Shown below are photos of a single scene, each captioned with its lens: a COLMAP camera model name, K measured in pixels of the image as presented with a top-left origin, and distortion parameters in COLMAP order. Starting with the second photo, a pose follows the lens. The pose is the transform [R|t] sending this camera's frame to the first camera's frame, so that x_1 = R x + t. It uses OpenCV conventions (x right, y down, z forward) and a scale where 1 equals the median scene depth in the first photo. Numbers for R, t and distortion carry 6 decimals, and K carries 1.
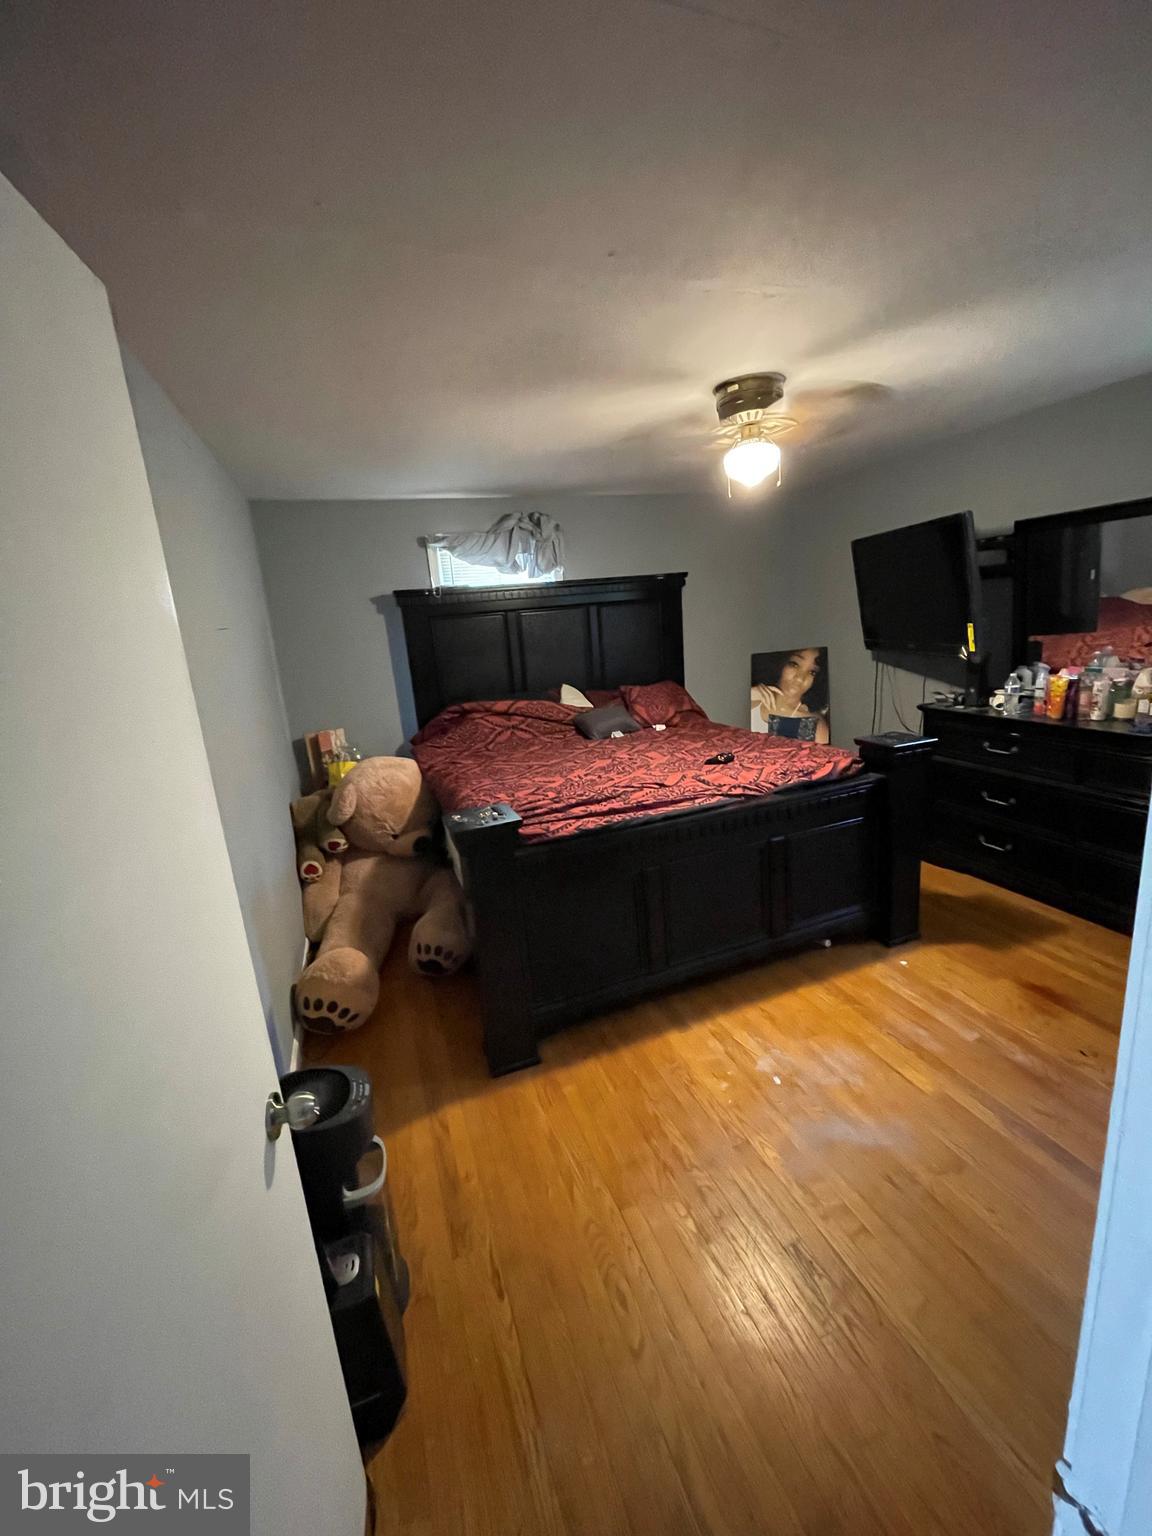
lens RADIAL K [[619.6, 0, 576.0], [0, 619.6, 768.0], [0, 0, 1]] dist [-0.001440, 0.004285]
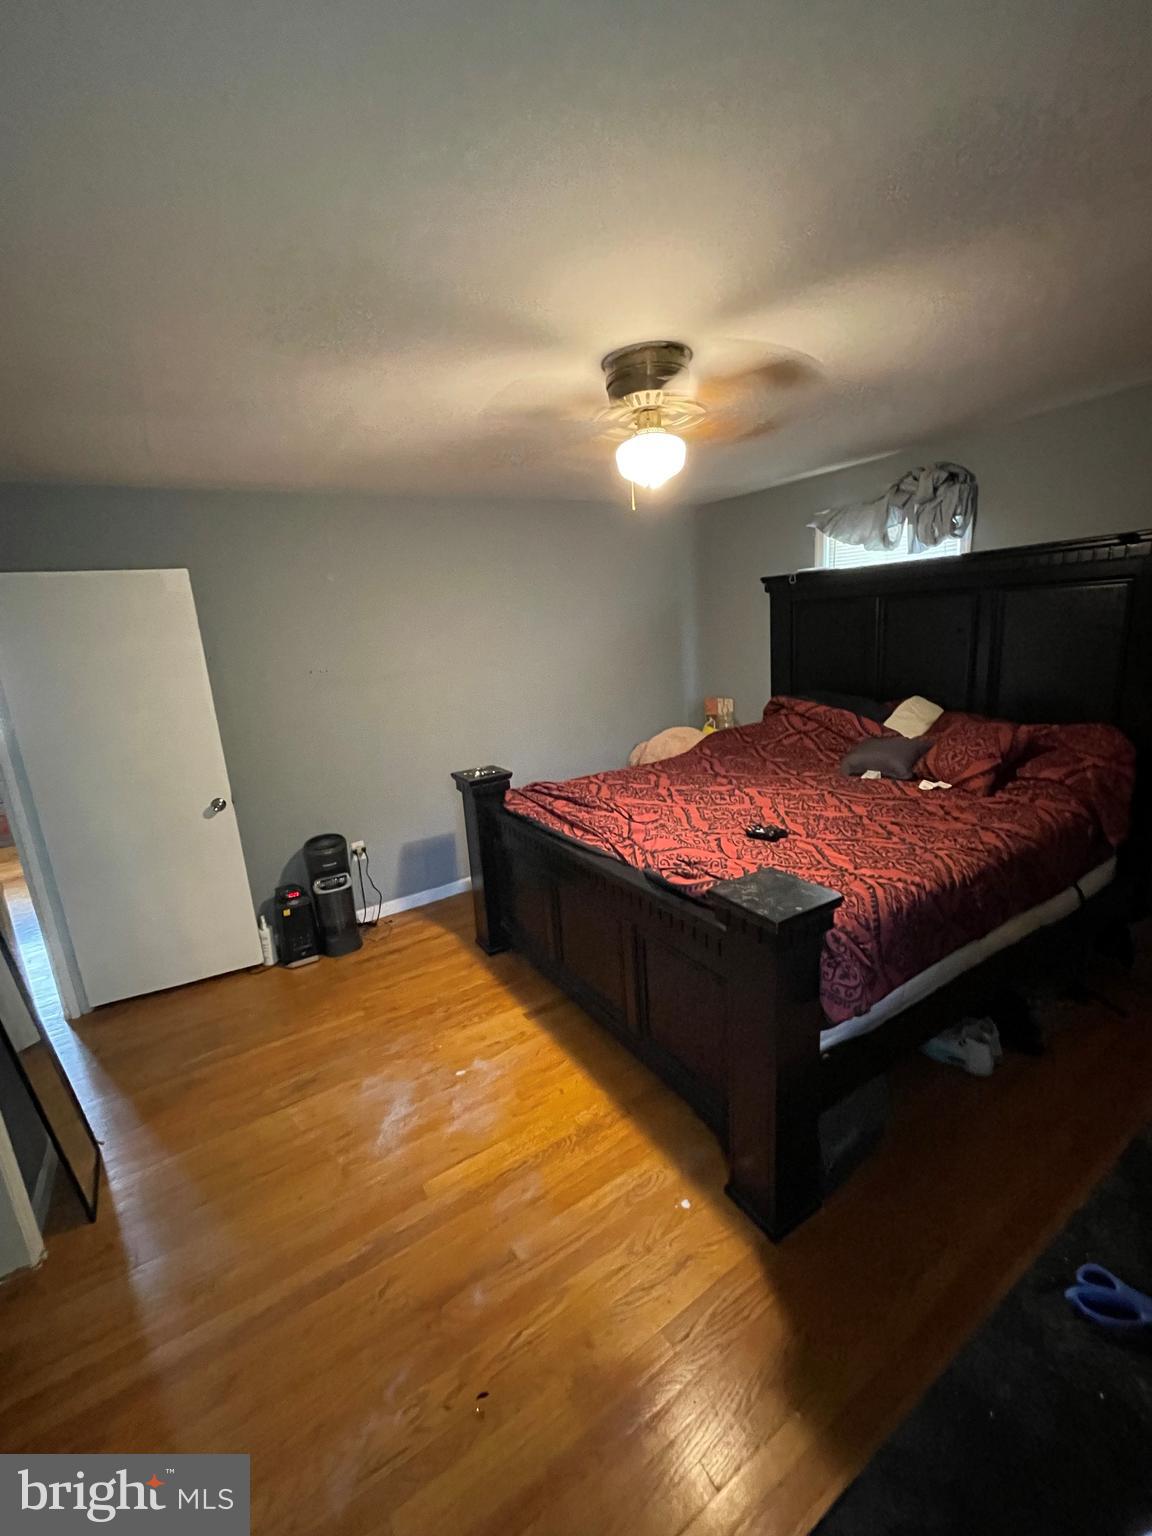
lens RADIAL K [[619.6, 0, 576.0], [0, 619.6, 768.0], [0, 0, 1]] dist [-0.001440, 0.004285]
pose [[0.203431, 0.293385, -0.934099, 1.061867], [-0.179595, 0.949043, 0.258966, -0.295544], [0.962477, 0.115078, 0.245755, 0.728821]]
